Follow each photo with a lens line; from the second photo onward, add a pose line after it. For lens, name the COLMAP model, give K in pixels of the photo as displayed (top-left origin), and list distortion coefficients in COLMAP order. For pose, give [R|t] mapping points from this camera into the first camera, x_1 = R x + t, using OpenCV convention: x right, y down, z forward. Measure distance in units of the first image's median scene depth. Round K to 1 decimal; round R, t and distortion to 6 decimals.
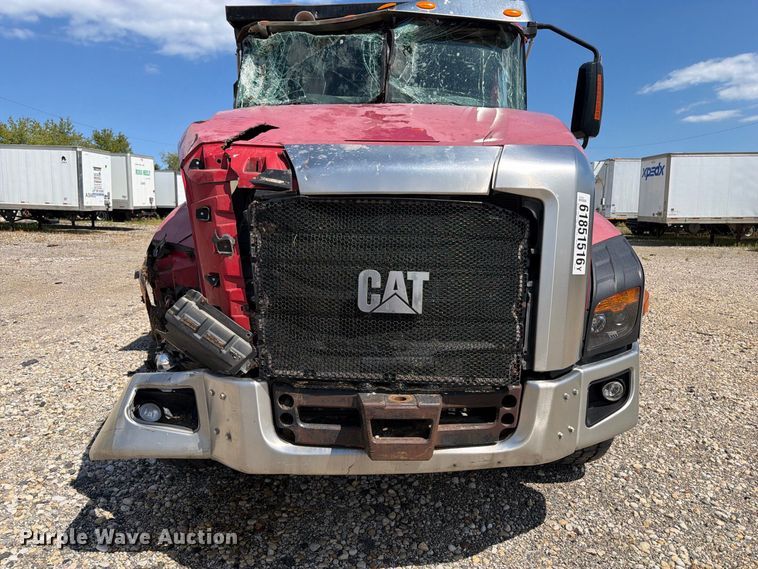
lens RADIAL K [[522.6, 0, 364.5], [0, 522.6, 288.4], [0, 0, 1]] dist [0.089169, -0.156567]
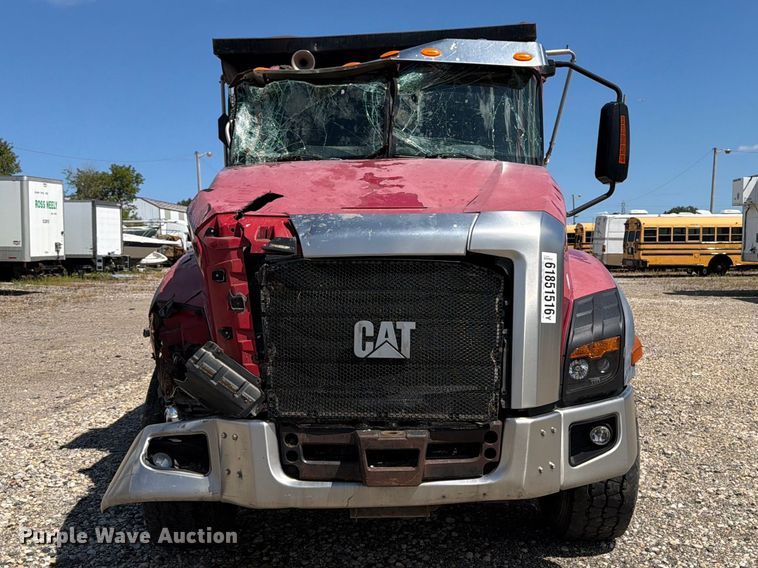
lens RADIAL K [[866.5, 0, 400.5], [0, 866.5, 286.6], [0, 0, 1]] dist [0.190844, -0.401237]
pose [[0.999850, -0.016755, 0.004321, 0.075554], [0.017131, 0.993696, -0.110790, 0.093434], [-0.002438, 0.110848, 0.993834, -0.830721]]
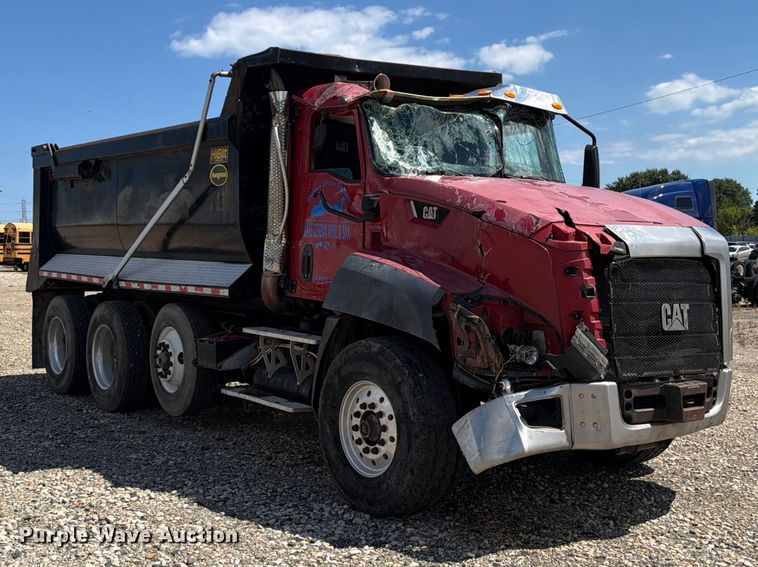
lens RADIAL K [[866.5, 0, 400.5], [0, 866.5, 286.1], [0, 0, 1]] dist [0.190844, -0.401237]
pose [[0.804711, -0.026990, 0.593053, -1.996843], [0.091957, 0.992576, -0.079605, 0.044711], [-0.586501, 0.118595, 0.801219, -0.607244]]
